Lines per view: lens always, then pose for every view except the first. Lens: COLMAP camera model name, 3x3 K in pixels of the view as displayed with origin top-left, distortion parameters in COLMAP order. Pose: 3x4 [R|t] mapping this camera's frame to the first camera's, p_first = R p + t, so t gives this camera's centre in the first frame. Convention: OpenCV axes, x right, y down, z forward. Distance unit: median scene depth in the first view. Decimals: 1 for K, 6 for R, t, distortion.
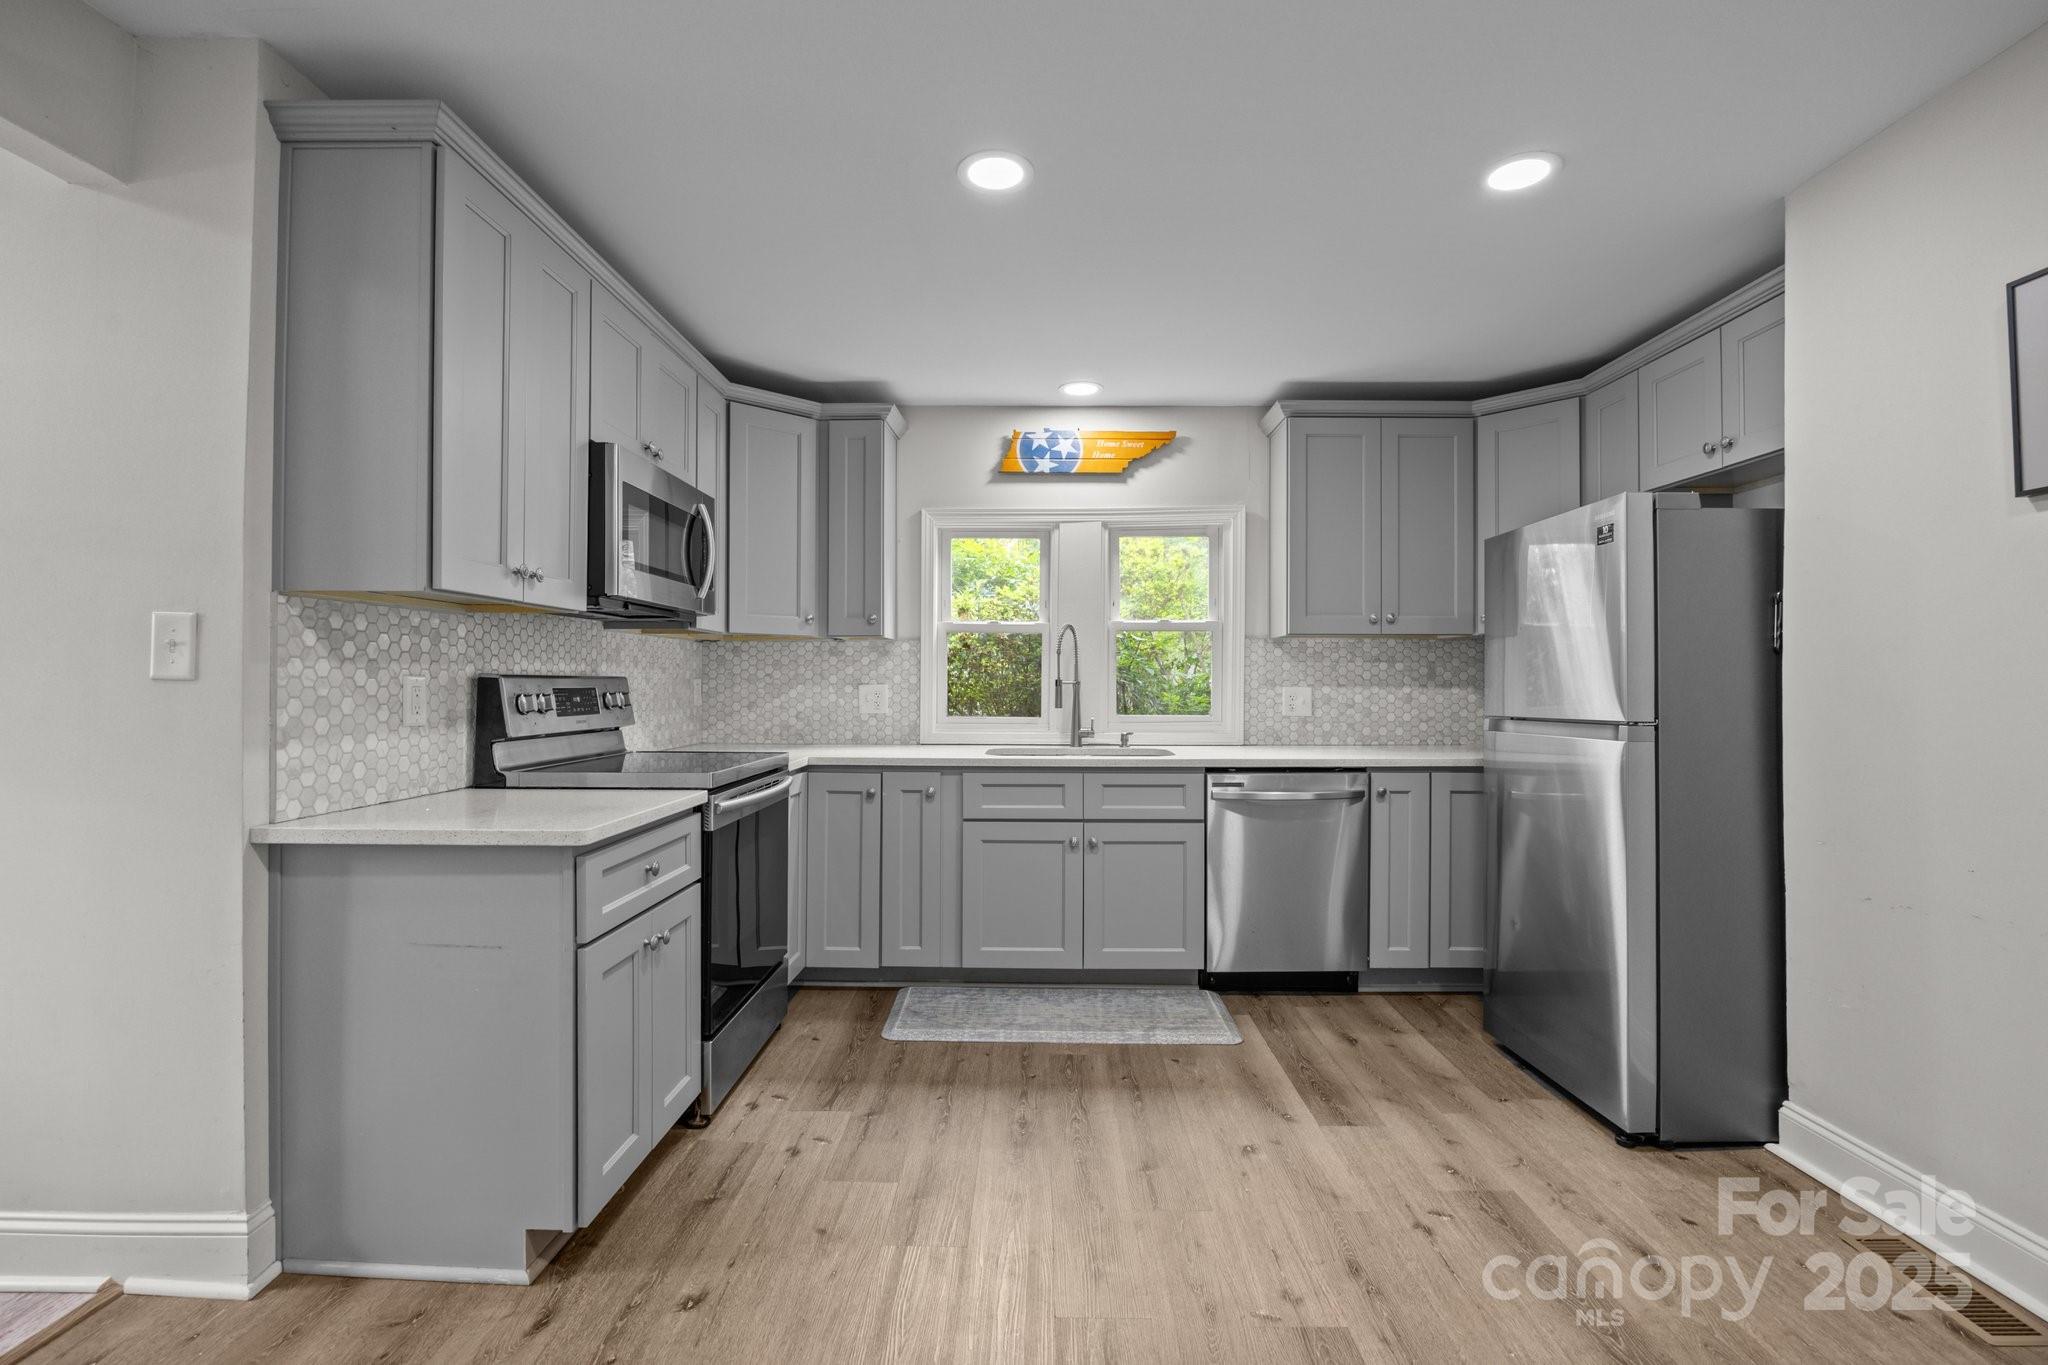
lens RADIAL K [[912.9, 0, 1029.1], [0, 912.9, 680.1], [0, 0, 1]] dist [-0.010028, 0.000341]
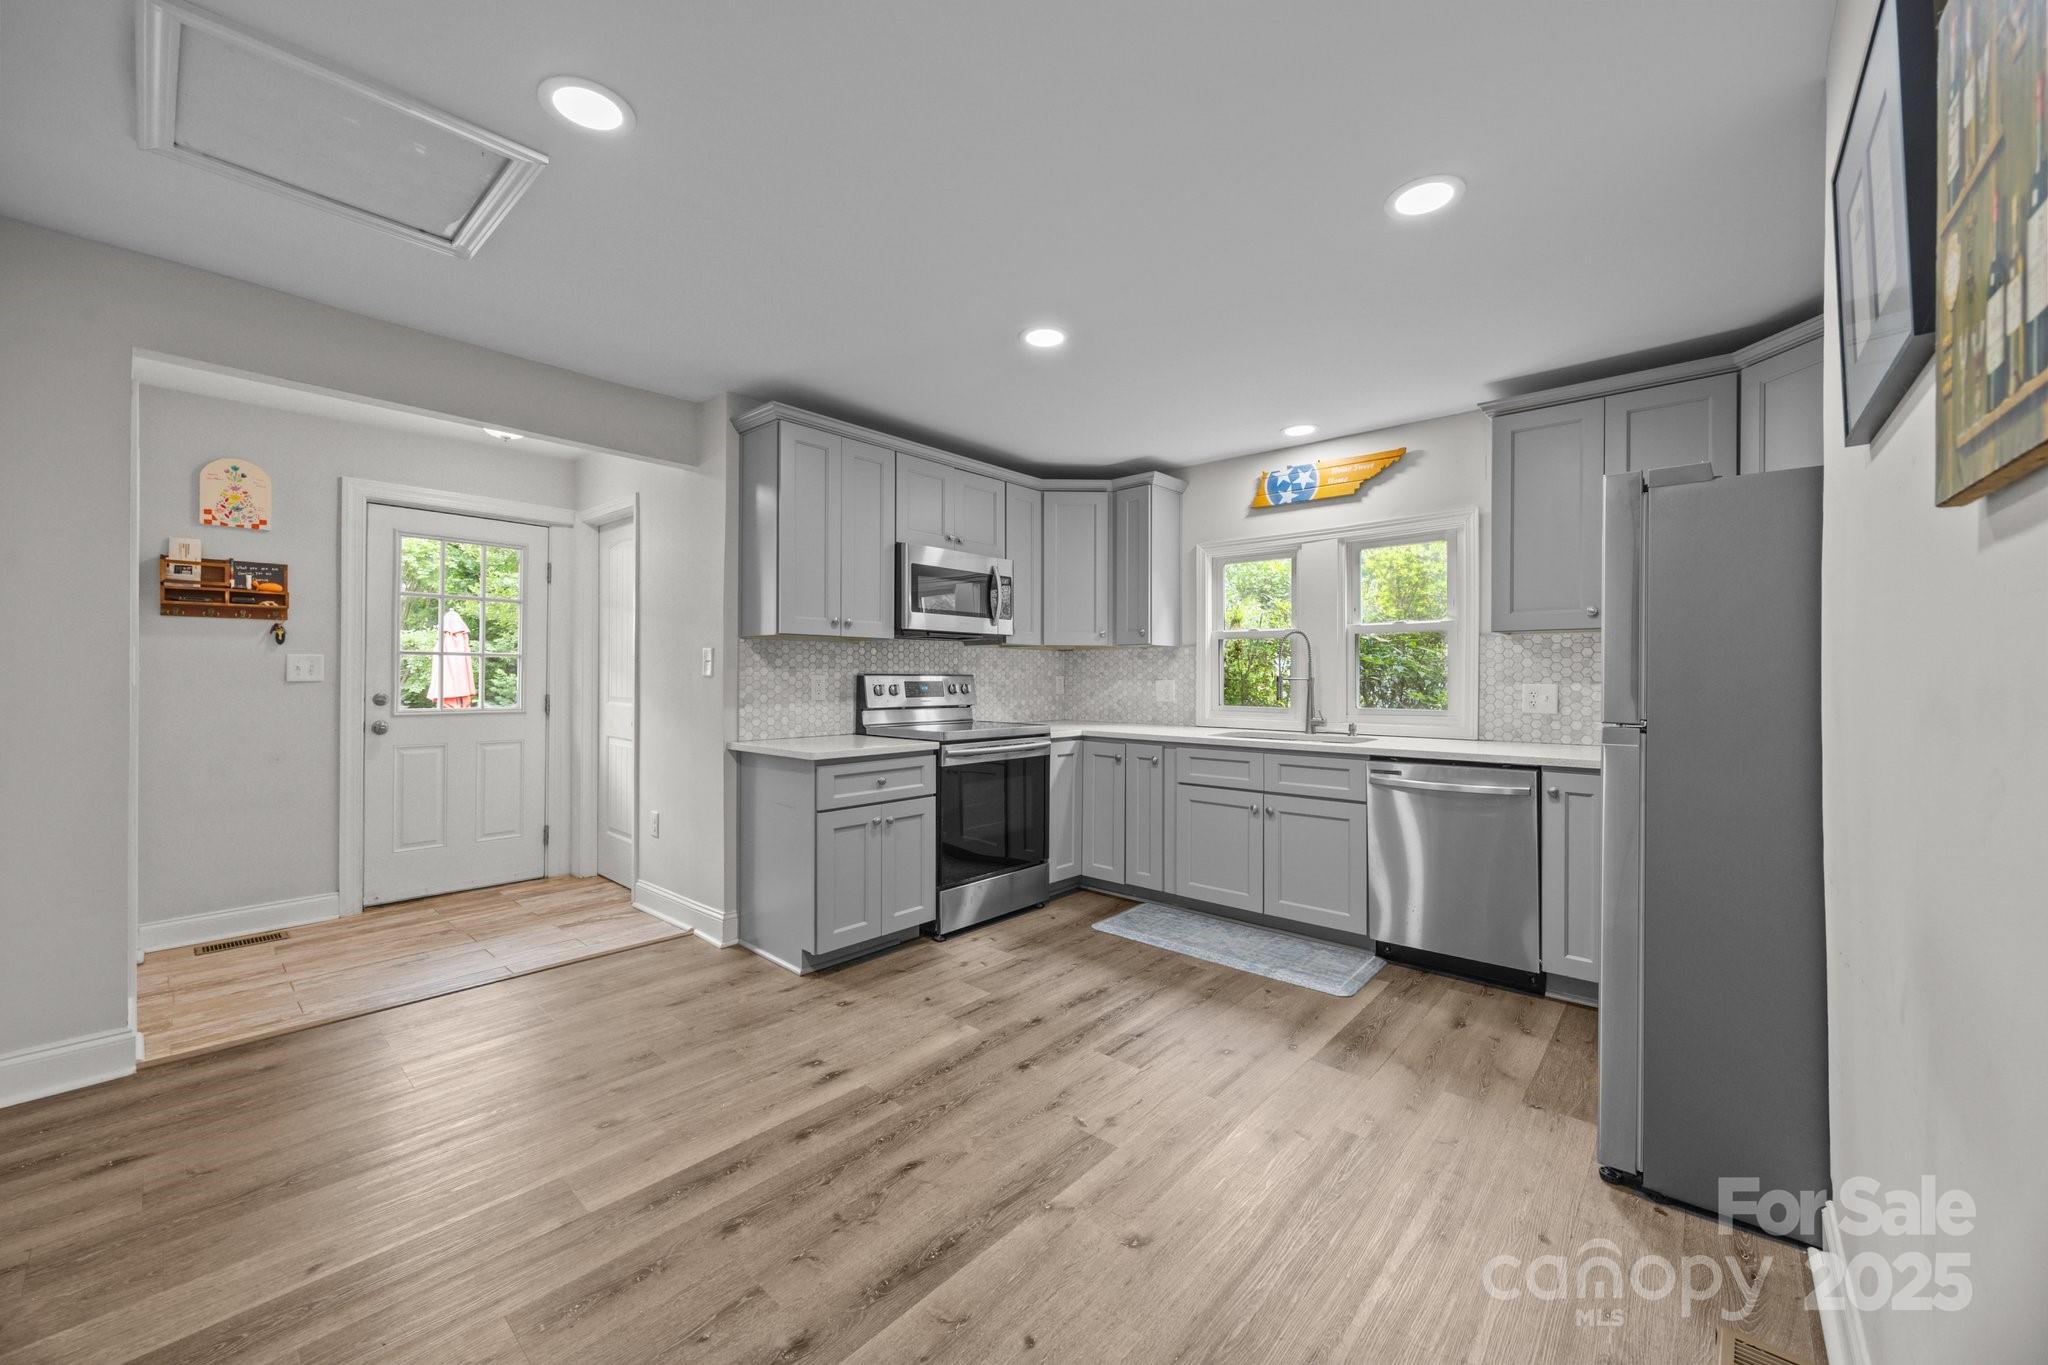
lens RADIAL K [[779.1, 0, 1033.0], [0, 779.1, 677.7], [0, 0, 1]] dist [-0.000925, 0.000082]
pose [[0.758929, 0.000808, -0.651173, 0.500460], [0.000324, 0.999999, 0.001619, -0.000710], [0.651174, -0.001440, 0.758927, 0.009790]]
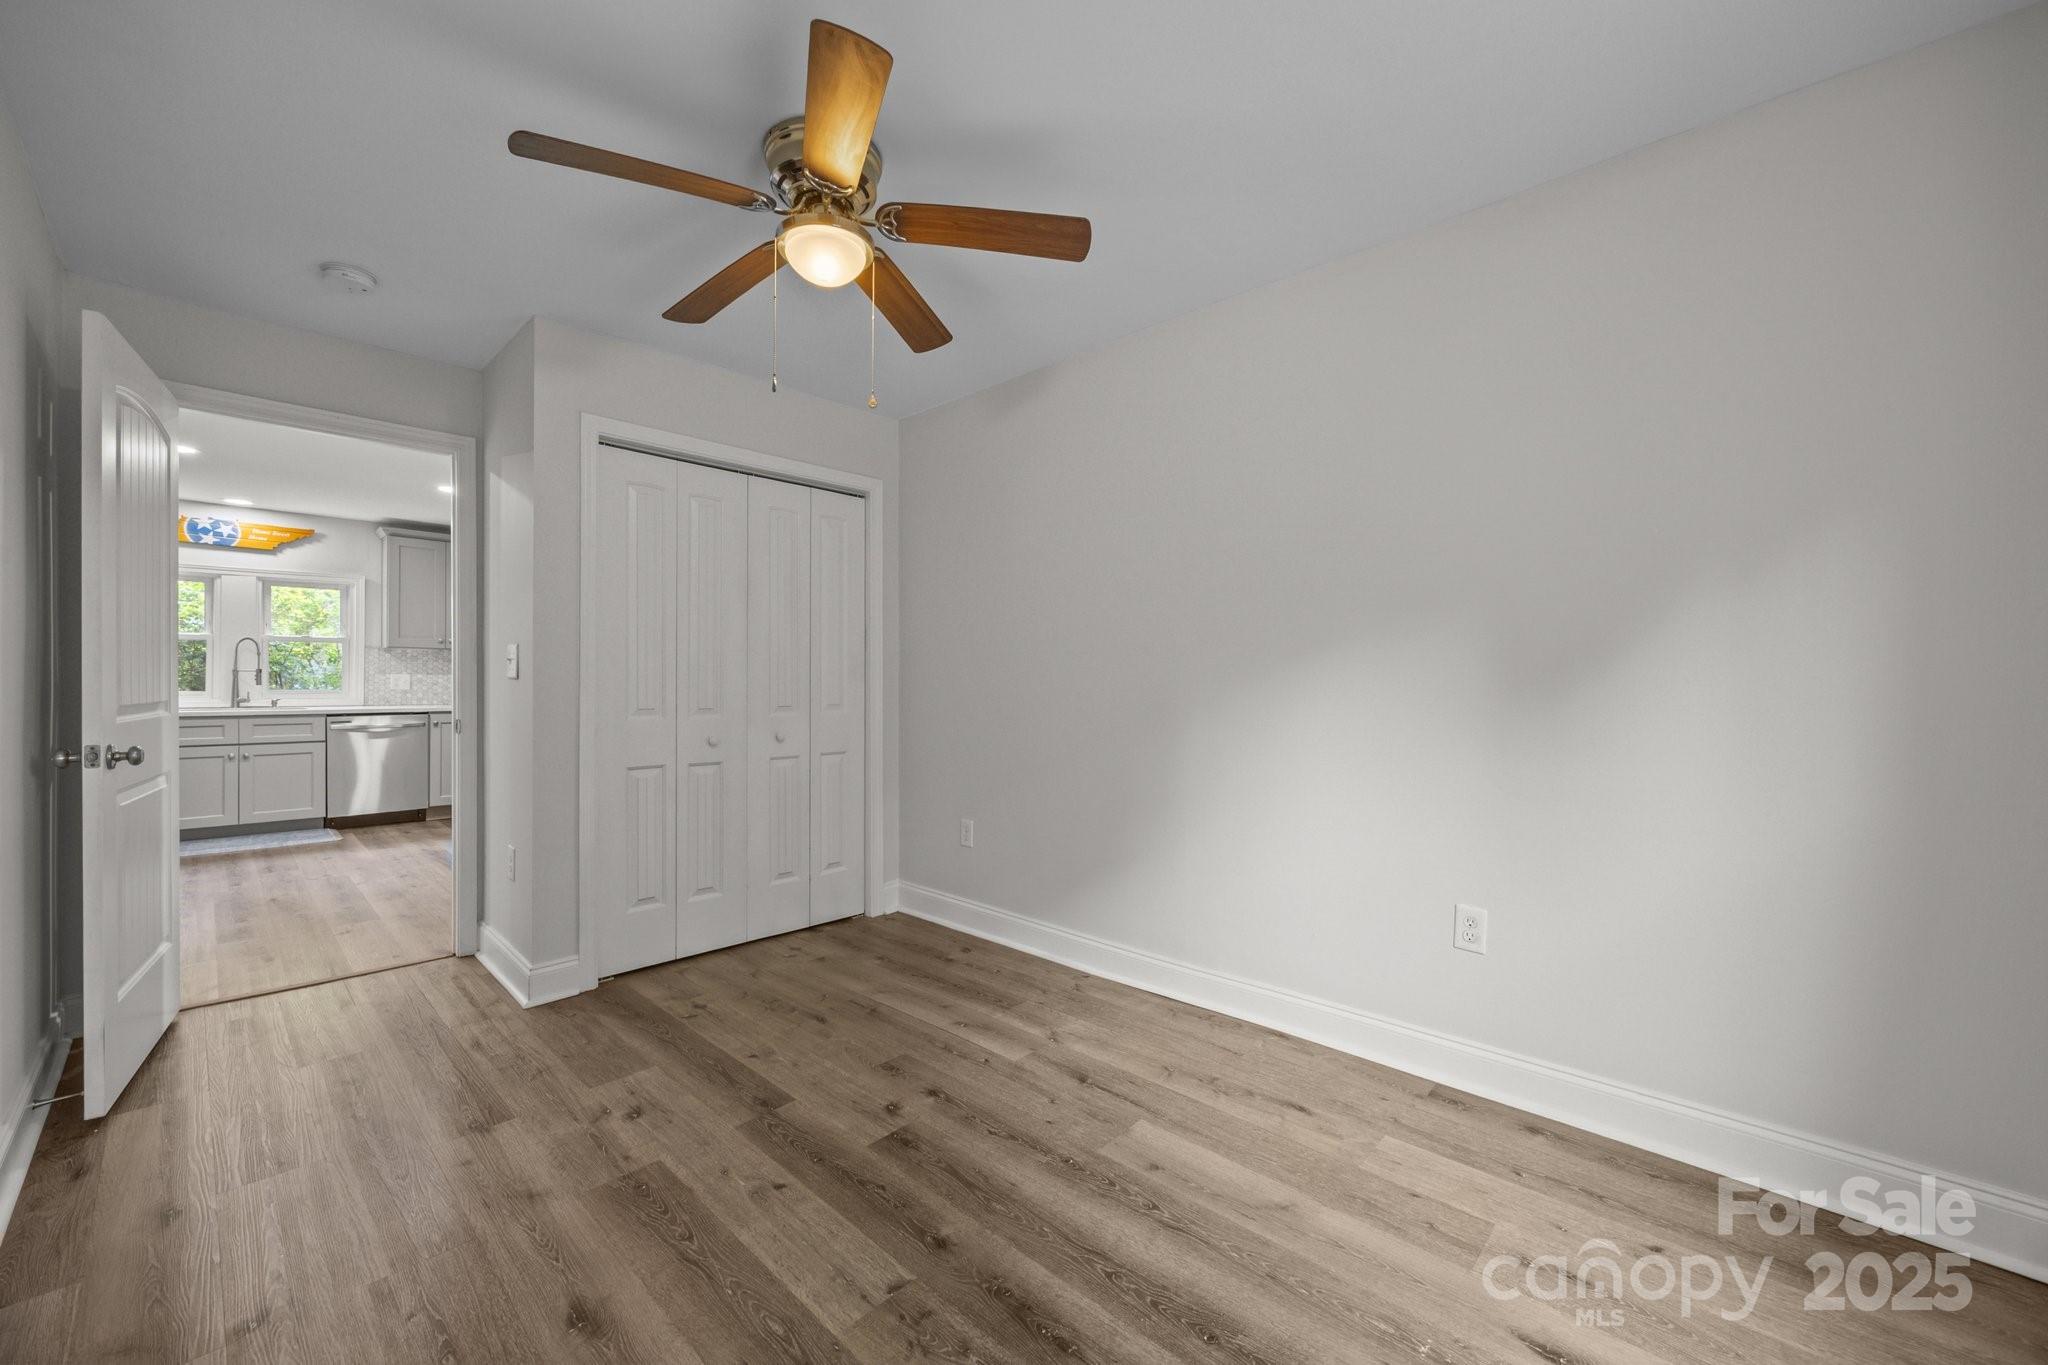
lens RADIAL K [[792.5, 0, 1025.2], [0, 792.5, 686.7], [0, 0, 1]] dist [-0.001068, -0.000124]
pose [[0.685942, -0.002245, 0.727653, -0.014160], [-0.006527, 0.999936, 0.009238, 0.011457], [-0.727627, -0.011086, 0.685884, -1.253741]]
